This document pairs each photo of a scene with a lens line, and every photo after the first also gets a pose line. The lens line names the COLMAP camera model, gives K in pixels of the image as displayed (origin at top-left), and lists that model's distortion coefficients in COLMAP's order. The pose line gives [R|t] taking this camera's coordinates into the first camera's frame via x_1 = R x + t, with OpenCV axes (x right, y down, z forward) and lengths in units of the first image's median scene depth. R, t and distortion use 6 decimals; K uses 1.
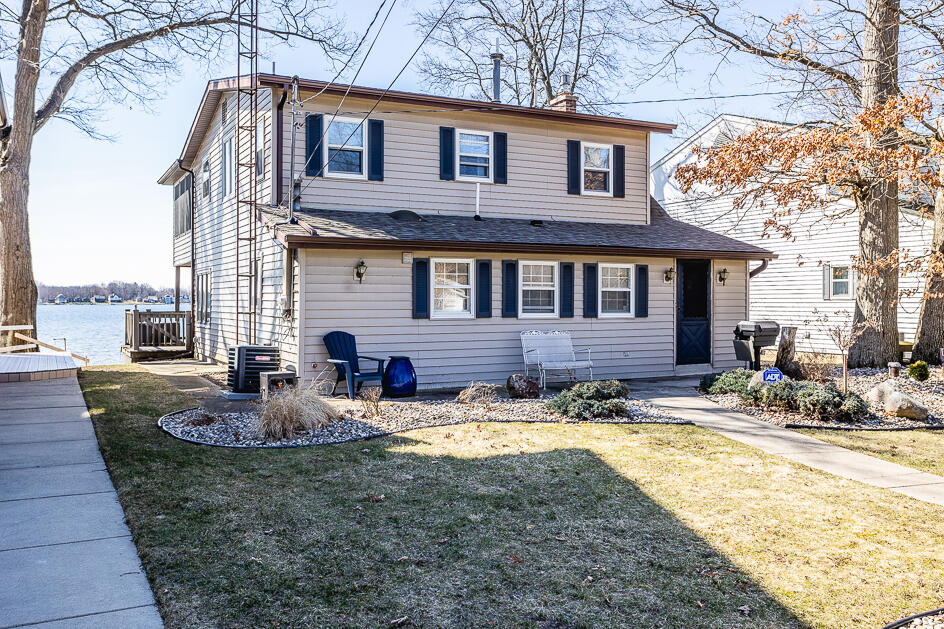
lens RADIAL K [[843.3, 0, 471.1], [0, 843.3, 314.7], [0, 0, 1]] dist [0.014788, 0.020068]
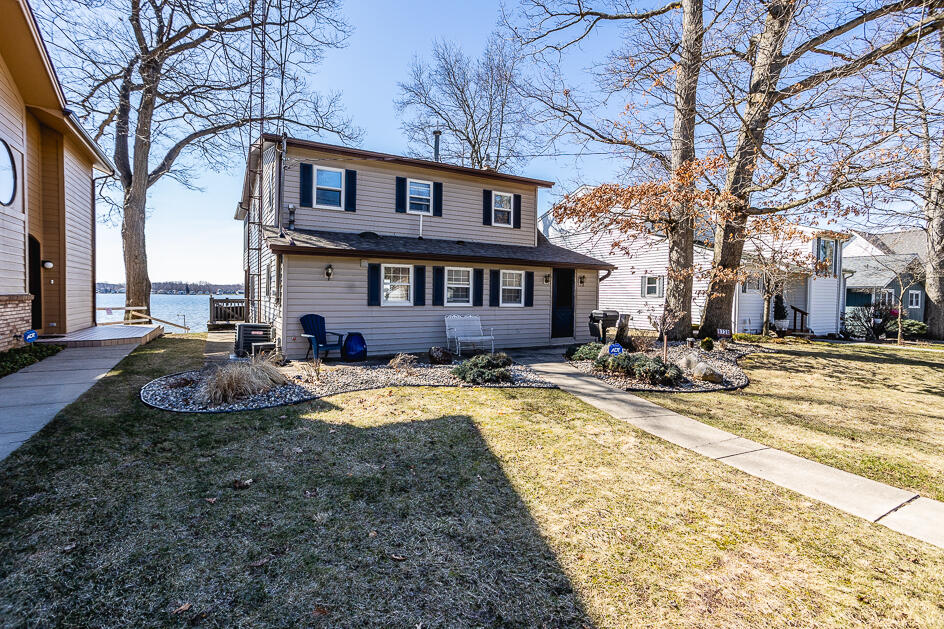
lens RADIAL K [[455.8, 0, 467.8], [0, 455.8, 315.6], [0, 0, 1]] dist [-0.028705, 0.001344]
pose [[0.998936, 0.011056, 0.044778, 0.059430], [-0.012263, 0.999566, 0.026768, -0.001293], [-0.044463, -0.027289, 0.998638, 0.201100]]
